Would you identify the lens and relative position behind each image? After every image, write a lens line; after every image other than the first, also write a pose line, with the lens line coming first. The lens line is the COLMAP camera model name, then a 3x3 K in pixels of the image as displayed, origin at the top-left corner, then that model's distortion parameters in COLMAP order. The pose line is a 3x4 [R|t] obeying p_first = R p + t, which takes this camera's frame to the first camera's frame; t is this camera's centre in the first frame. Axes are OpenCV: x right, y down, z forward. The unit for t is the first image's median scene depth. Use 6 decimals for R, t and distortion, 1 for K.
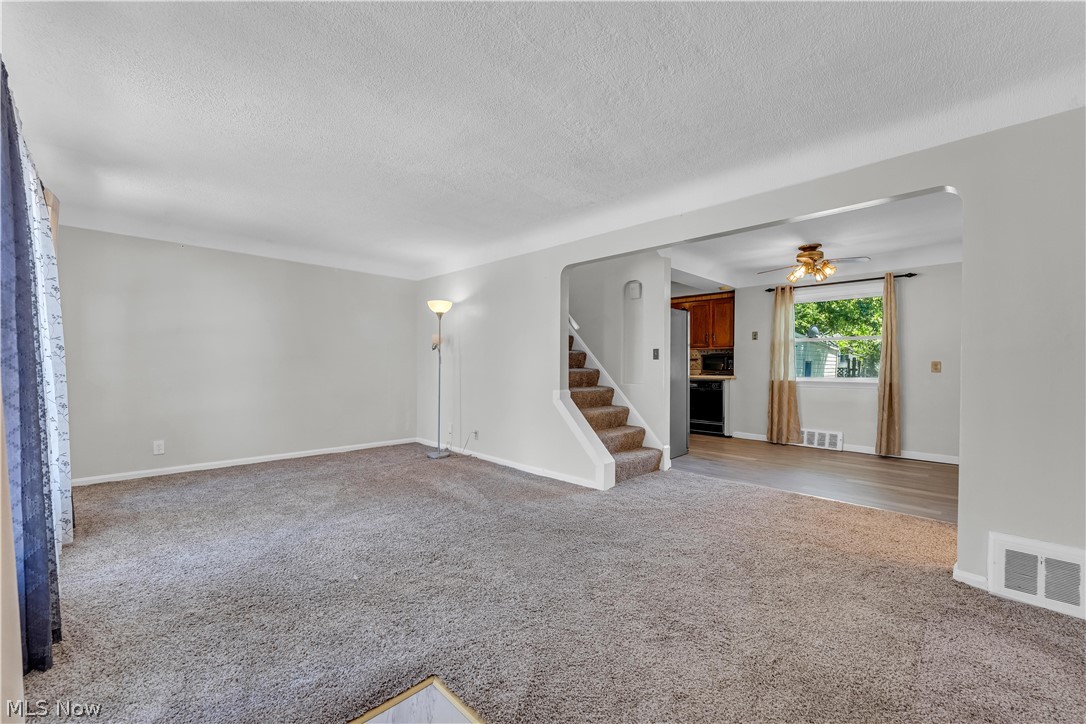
lens RADIAL K [[441.2, 0, 534.9], [0, 441.2, 370.3], [0, 0, 1]] dist [0.000947, -0.000521]
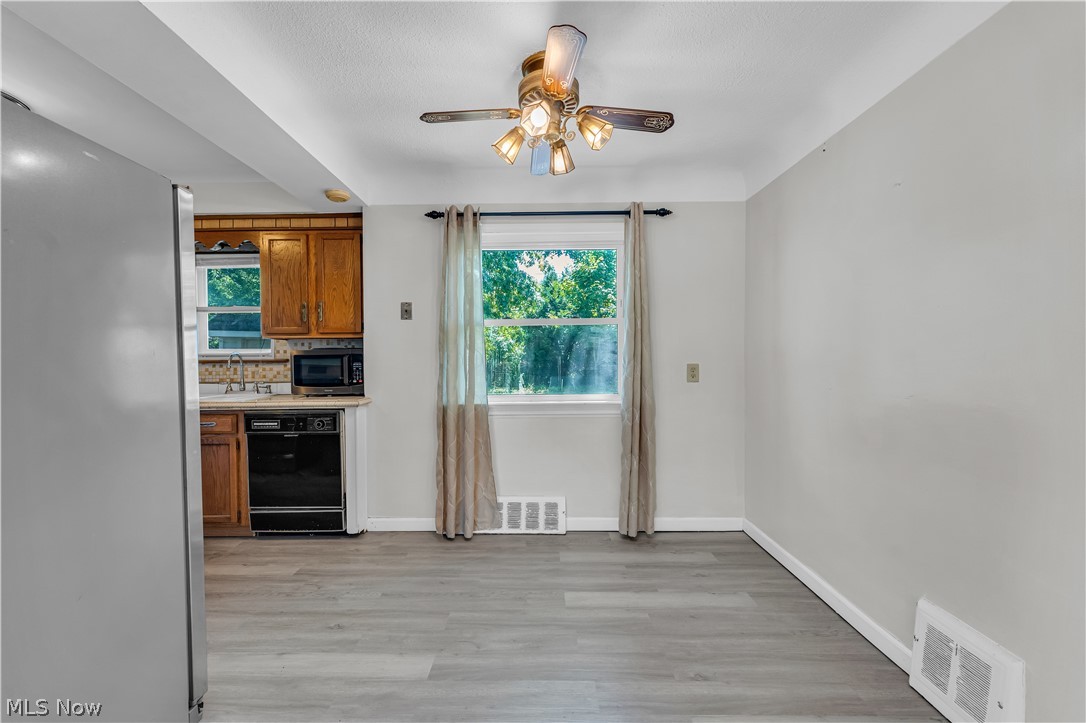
lens RADIAL K [[441.2, 0, 536.2], [0, 441.2, 367.6], [0, 0, 1]] dist [0.000947, -0.000521]
pose [[0.706066, -0.019448, 0.707879, 0.273798], [0.020241, 0.999769, 0.007279, -0.019599], [-0.707857, 0.009189, 0.706296, 0.596063]]
